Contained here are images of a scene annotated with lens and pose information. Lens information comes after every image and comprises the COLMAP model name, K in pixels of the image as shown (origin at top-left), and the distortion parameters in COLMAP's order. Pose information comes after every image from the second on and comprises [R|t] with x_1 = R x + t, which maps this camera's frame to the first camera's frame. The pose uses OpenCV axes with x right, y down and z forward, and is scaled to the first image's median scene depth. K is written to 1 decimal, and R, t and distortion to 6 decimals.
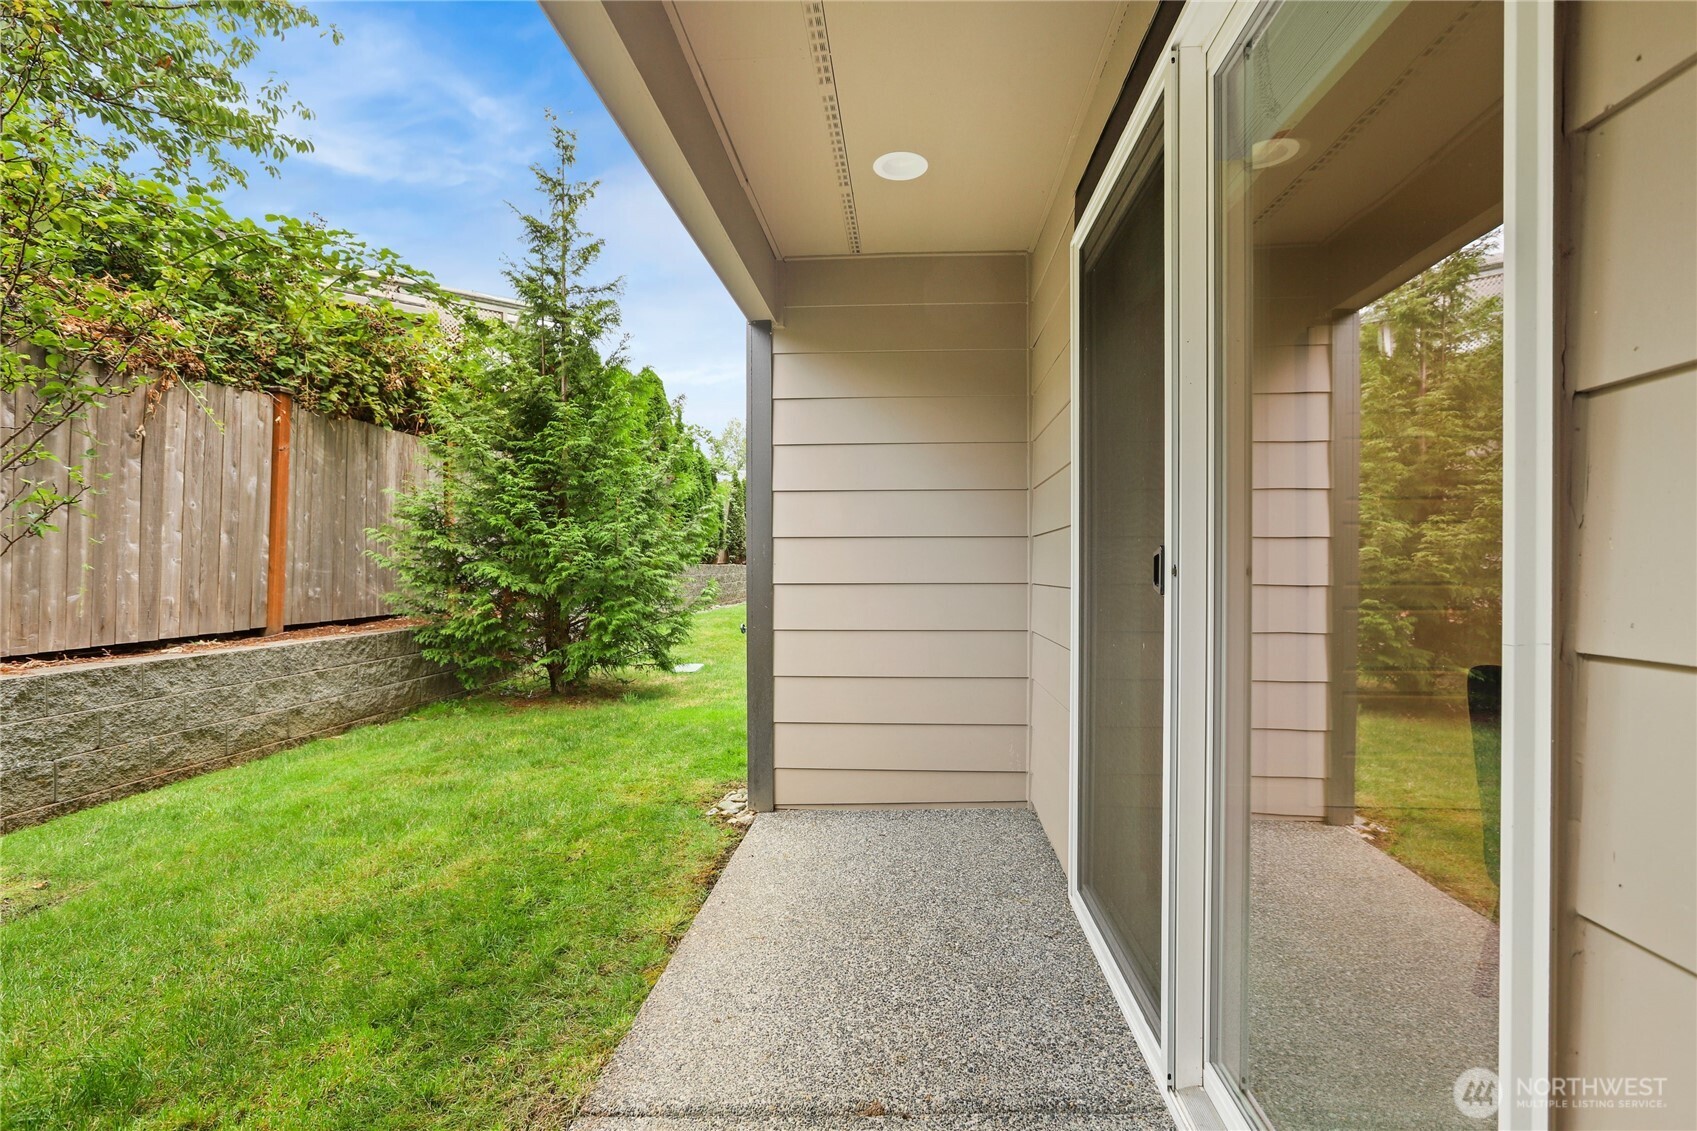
lens RADIAL K [[801.5, 0, 850.4], [0, 801.5, 565.7], [0, 0, 1]] dist [-0.006425, -0.000144]
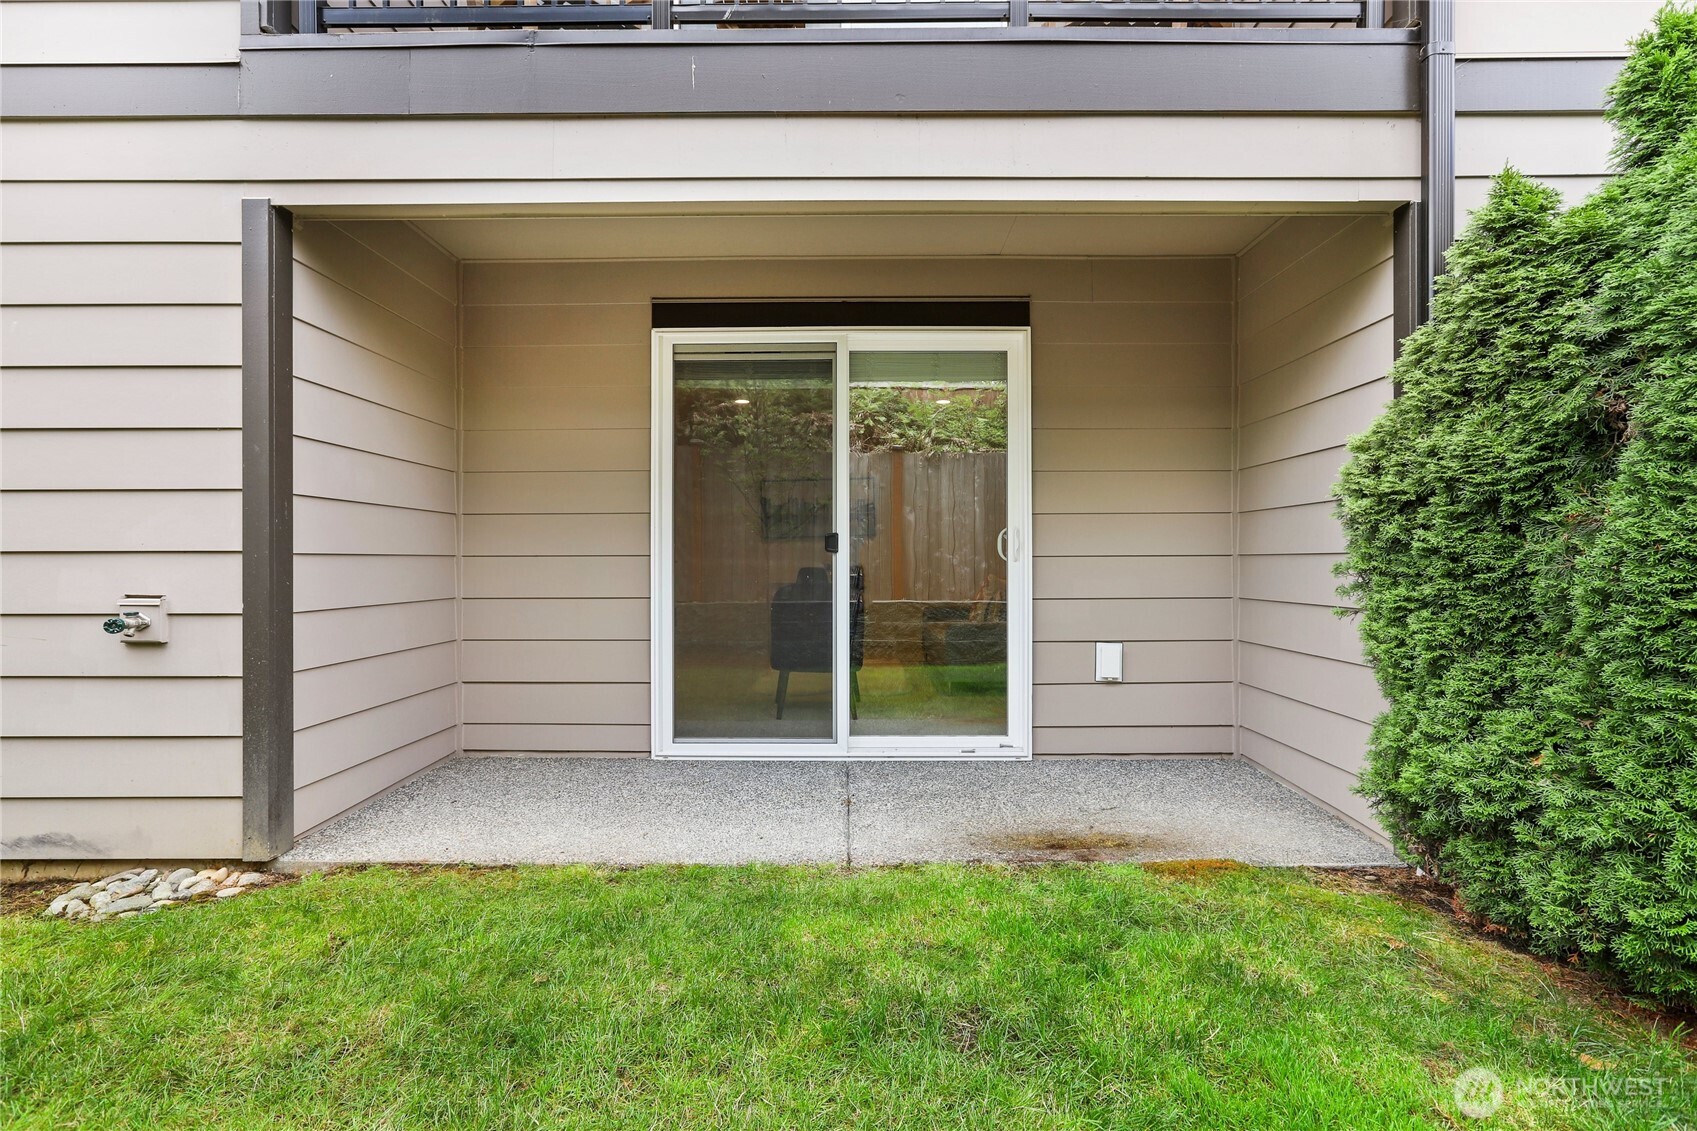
lens RADIAL K [[801.5, 0, 850.8], [0, 801.5, 564.2], [0, 0, 1]] dist [-0.006425, -0.000144]
pose [[-0.072392, -0.000194, 0.997376, -0.916085], [-0.000219, 1.000000, 0.000178, 0.032232], [-0.997376, -0.000206, -0.072392, 0.519395]]
